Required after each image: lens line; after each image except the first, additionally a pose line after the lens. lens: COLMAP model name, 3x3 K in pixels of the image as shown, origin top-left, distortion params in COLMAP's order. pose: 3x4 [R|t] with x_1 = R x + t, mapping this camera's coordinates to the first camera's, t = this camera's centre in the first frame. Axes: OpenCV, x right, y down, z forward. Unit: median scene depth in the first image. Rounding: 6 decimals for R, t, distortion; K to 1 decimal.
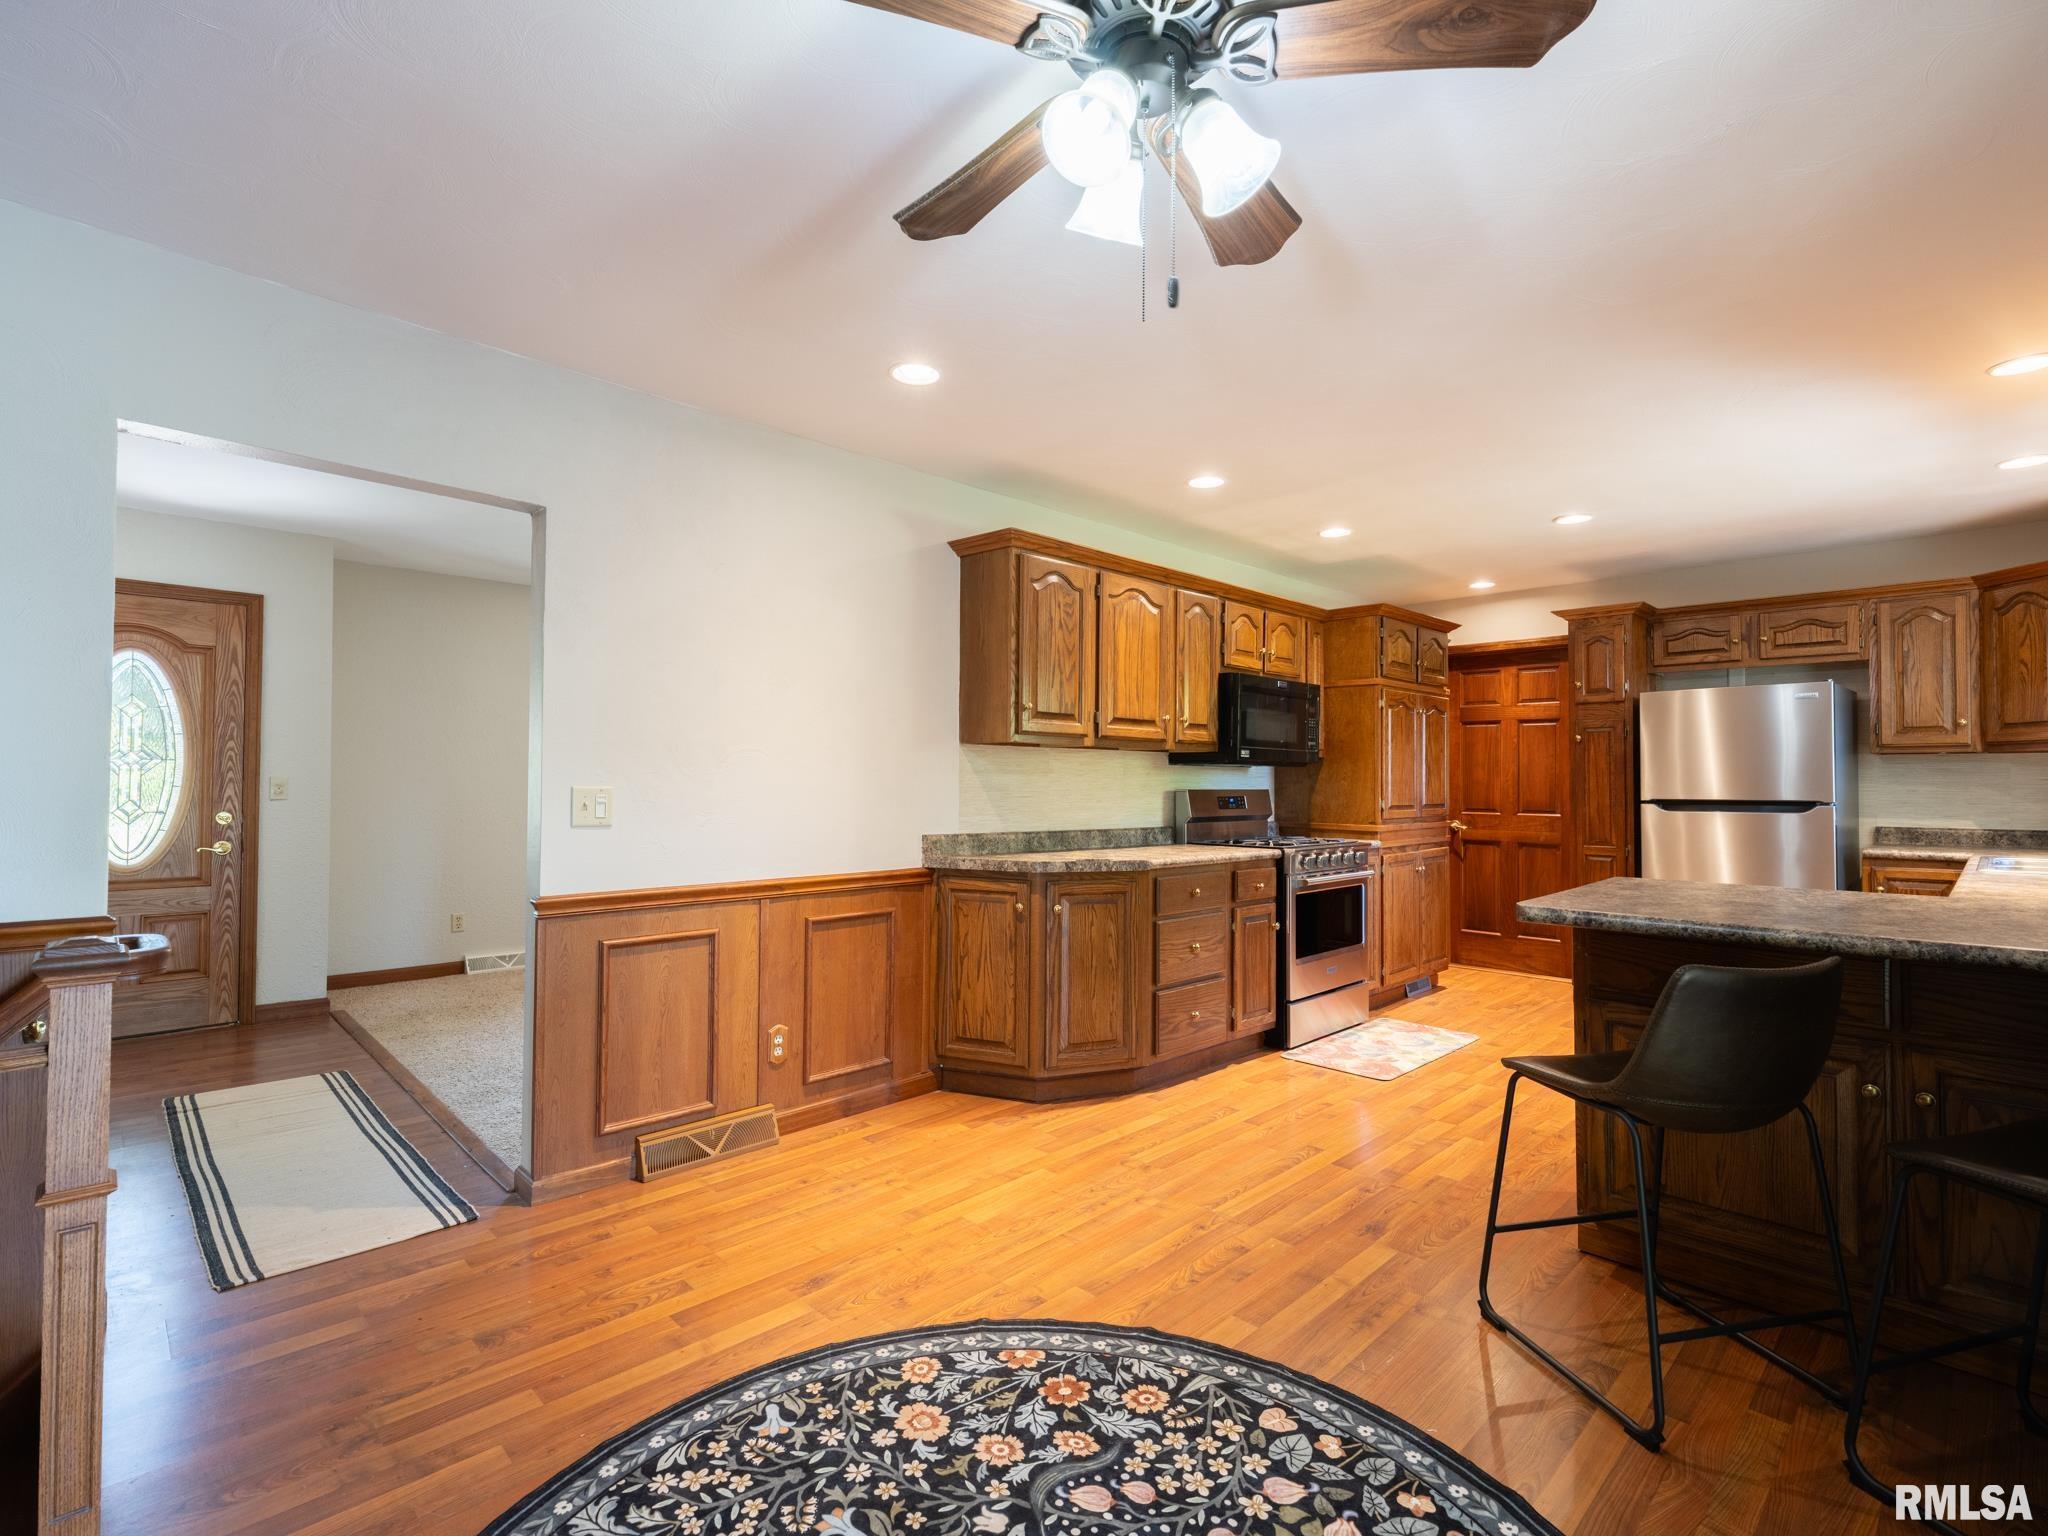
lens RADIAL K [[968.8, 0, 1020.8], [0, 968.8, 757.3], [0, 0, 1]] dist [-0.006264, 0.002168]
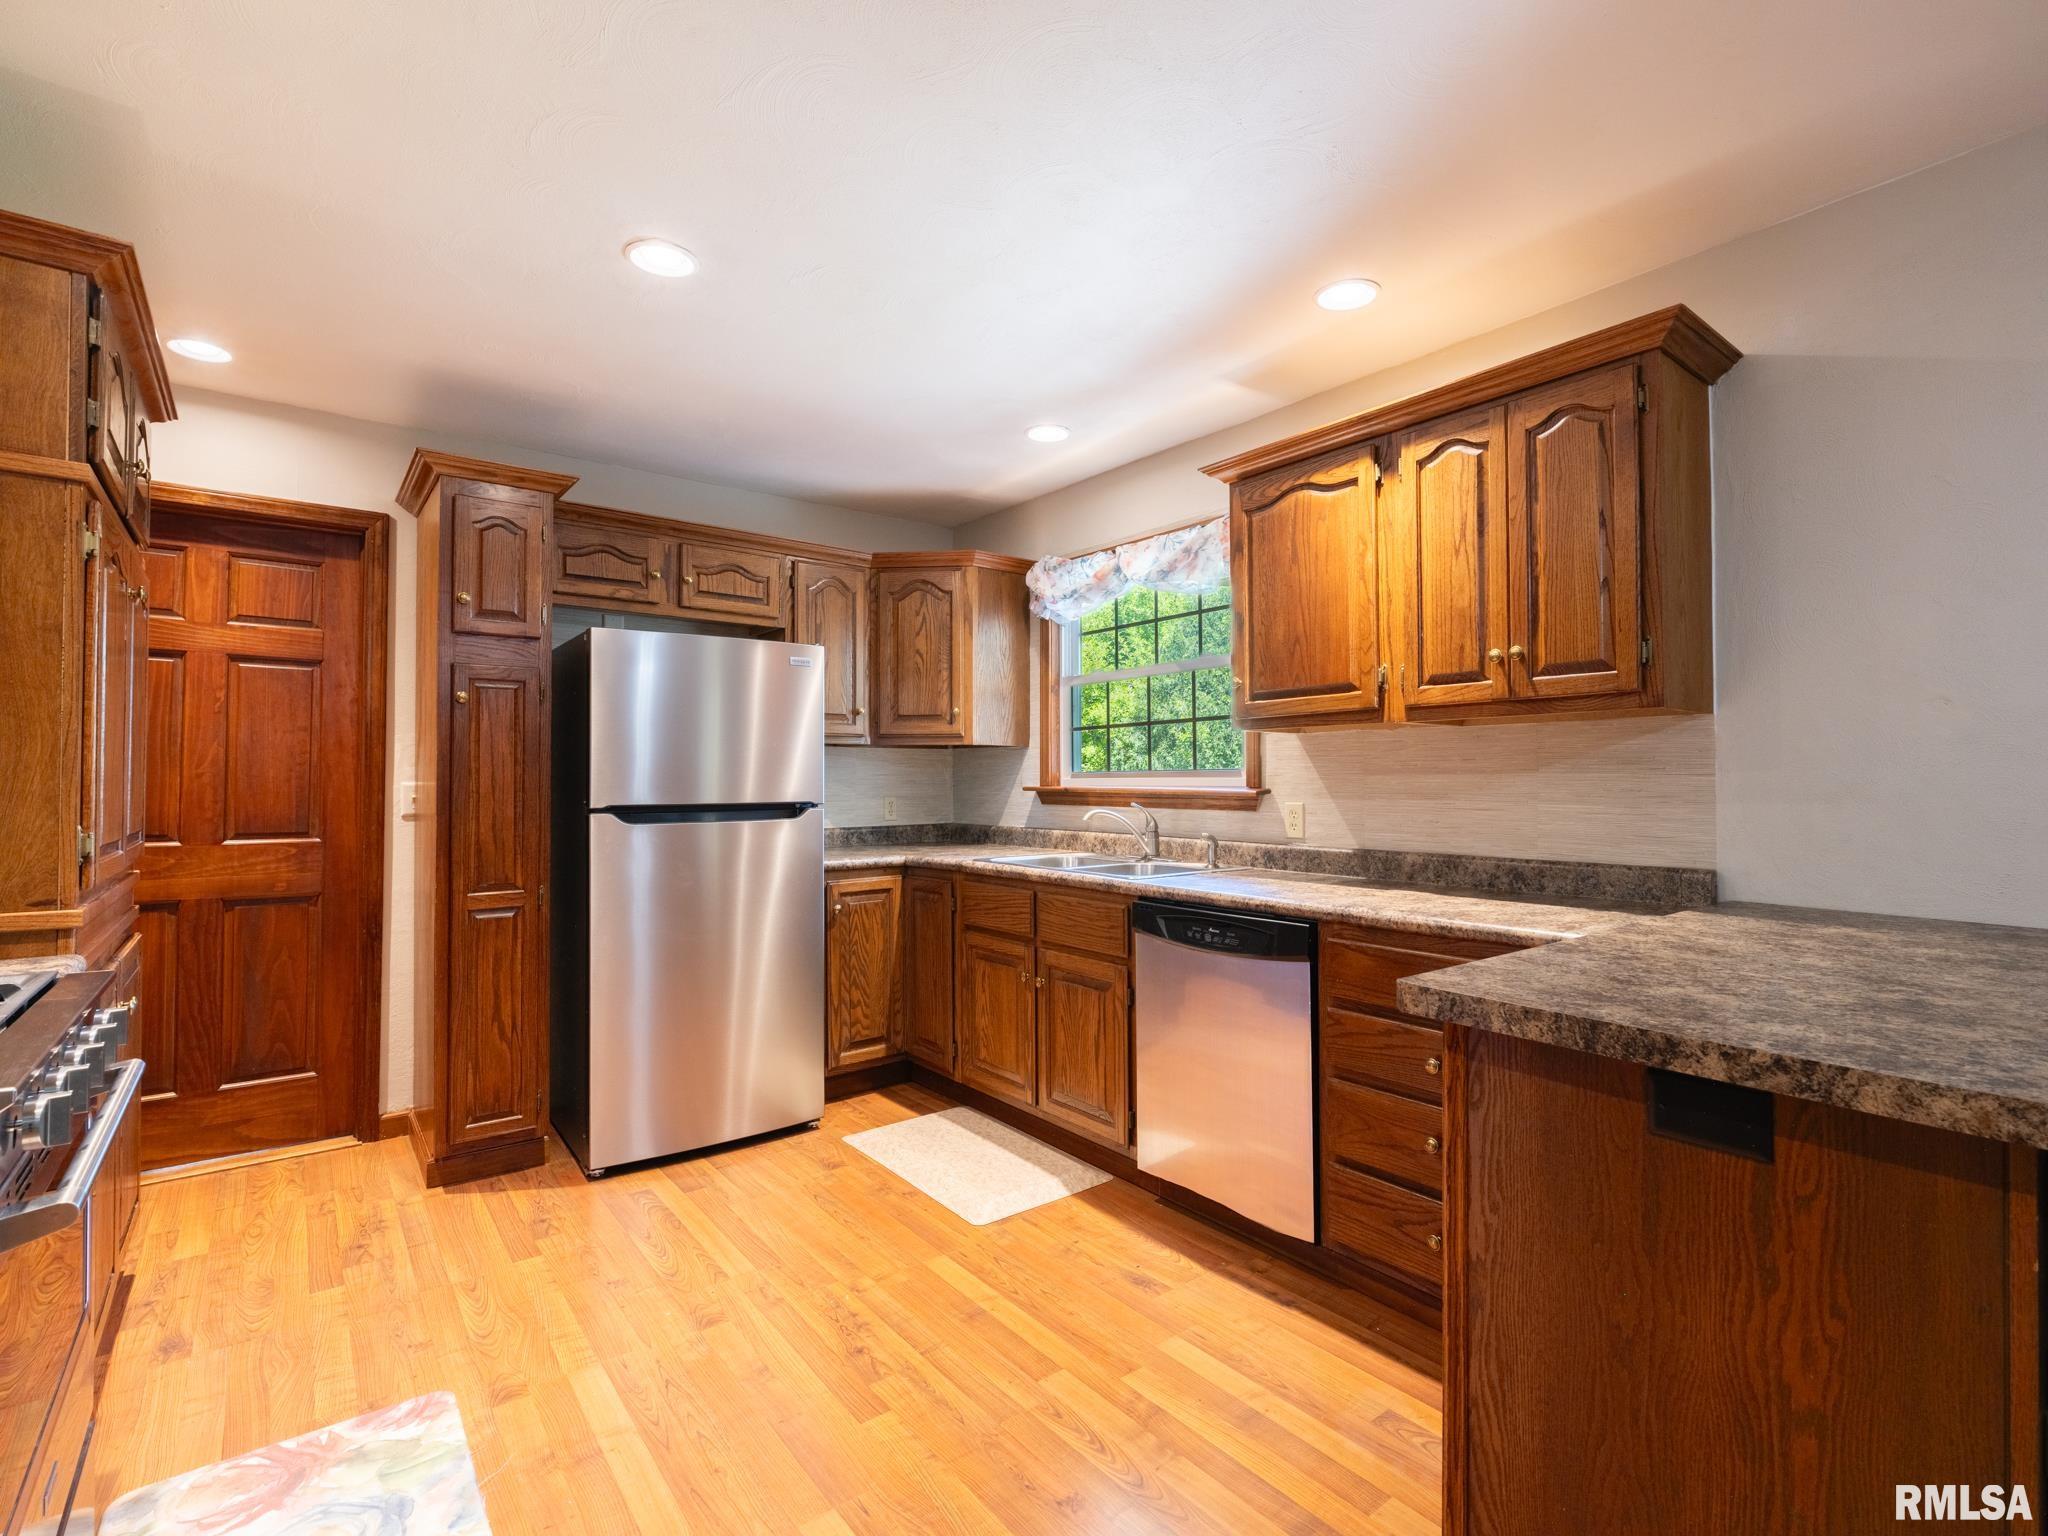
lens RADIAL K [[968.8, 0, 1015.8], [0, 968.8, 761.1], [0, 0, 1]] dist [-0.006264, 0.002168]
pose [[0.119971, 0.016709, 0.992637, 0.102900], [-0.022663, 0.999644, -0.014088, 0.022524], [-0.992519, -0.020806, 0.120307, 0.831916]]
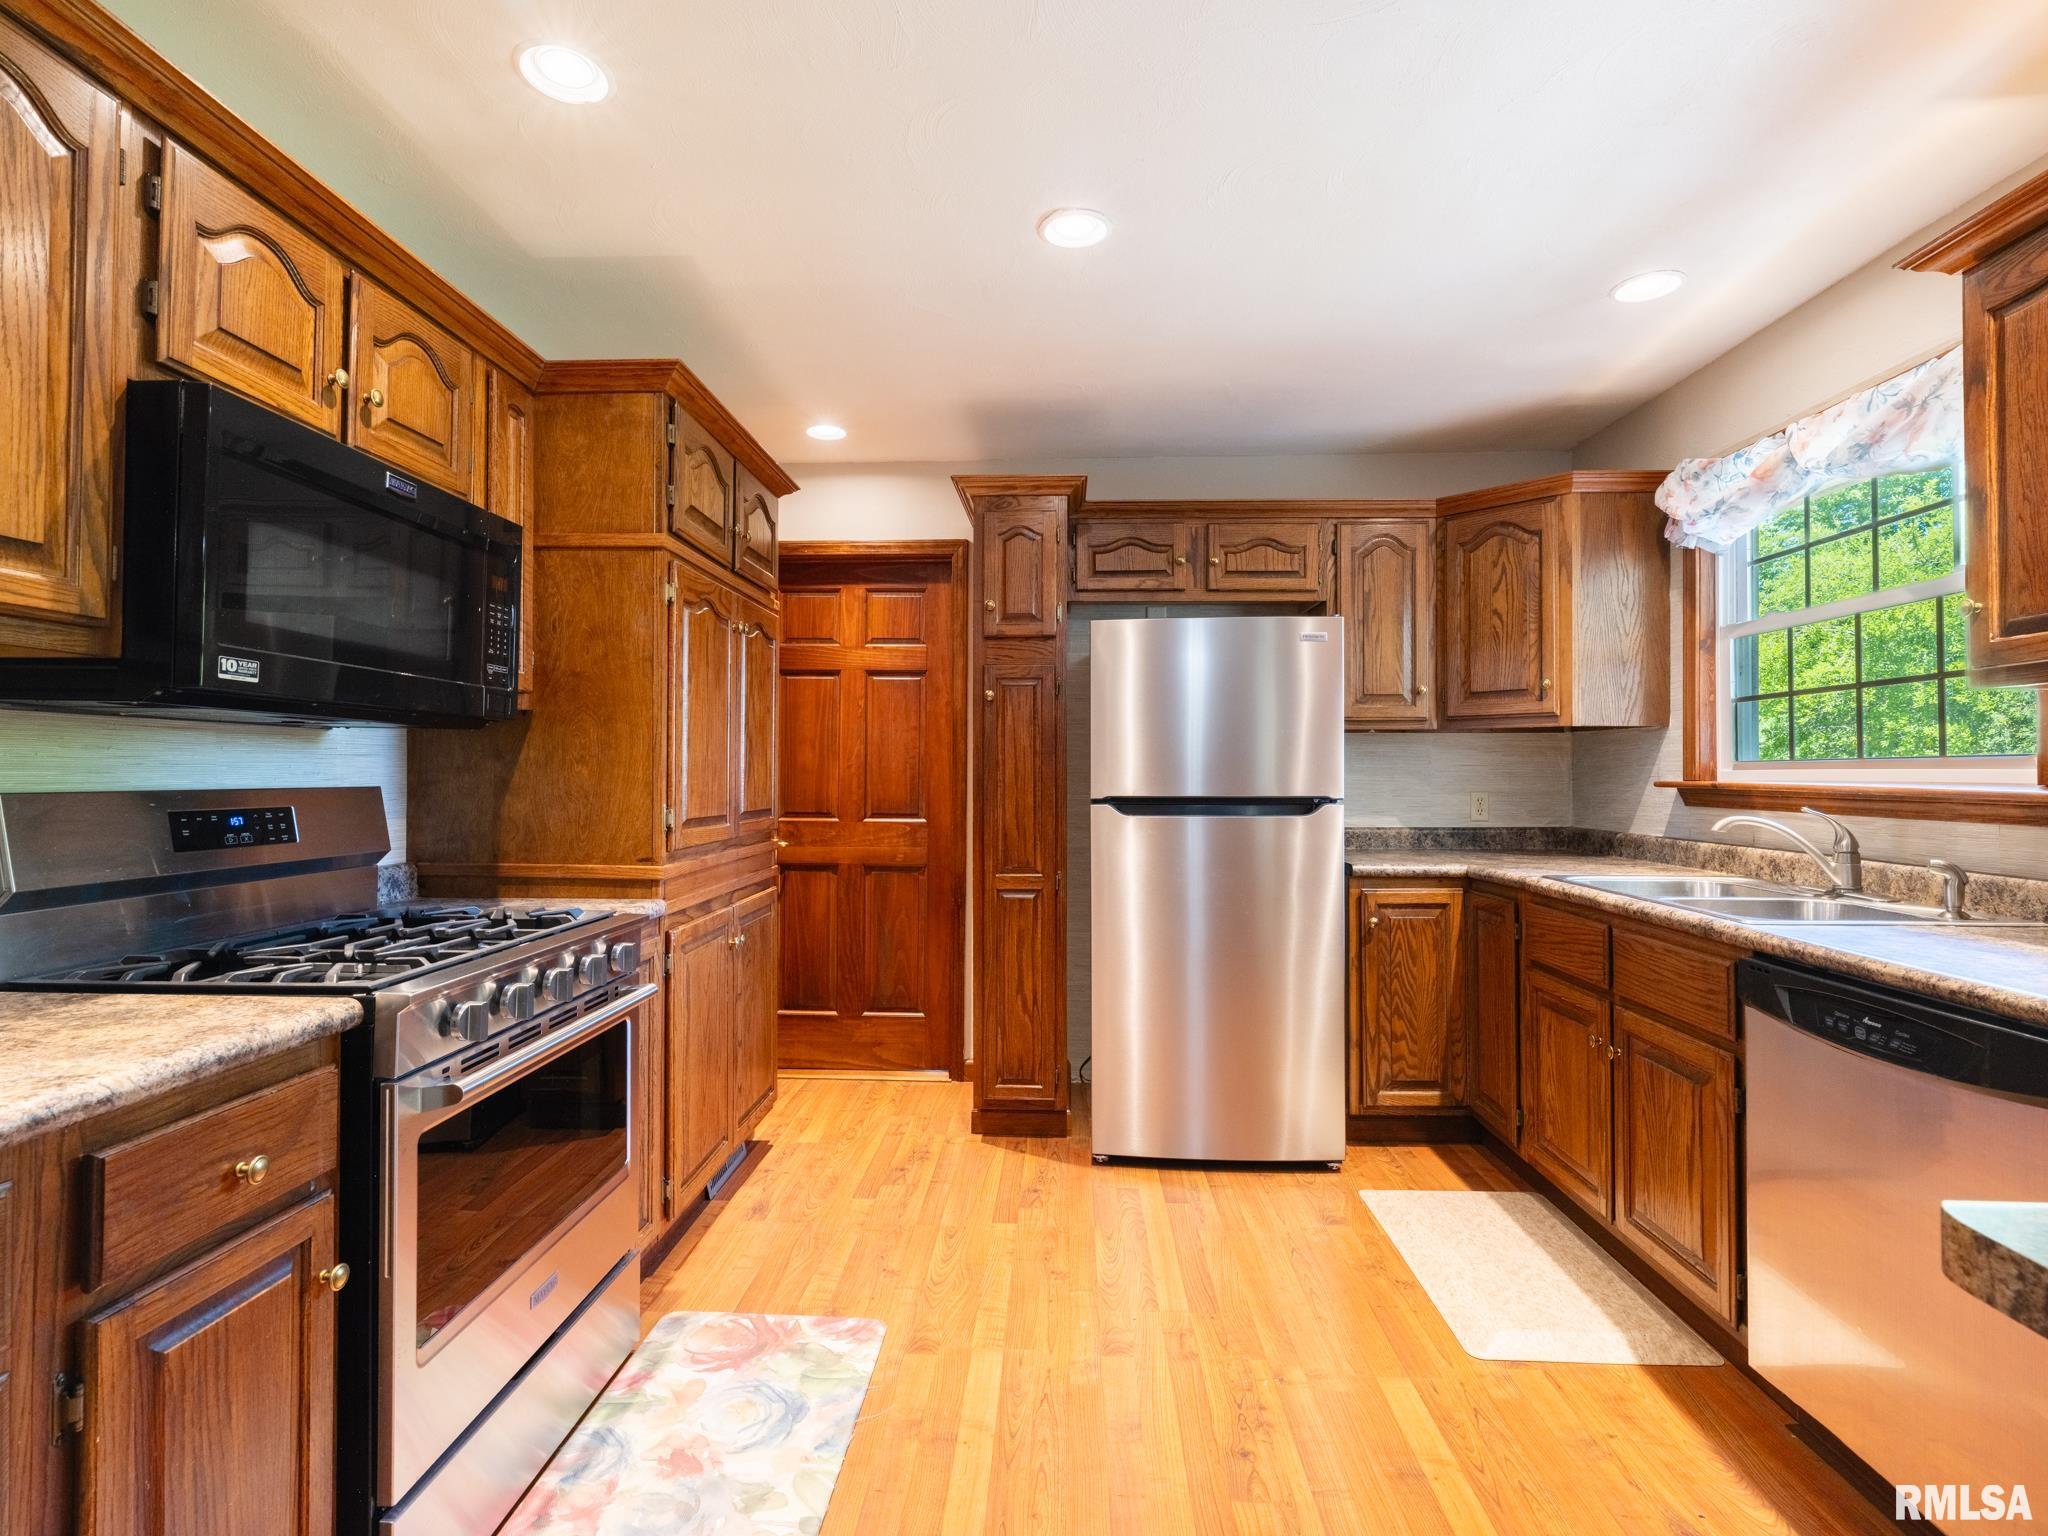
lens RADIAL K [[968.8, 0, 1010.4], [0, 968.8, 764.8], [0, 0, 1]] dist [-0.006264, 0.002168]
pose [[0.737265, 0.002720, 0.675598, 0.242039], [-0.015999, 0.999782, 0.013434, 0.019983], [-0.675414, -0.020713, 0.737148, 0.729569]]
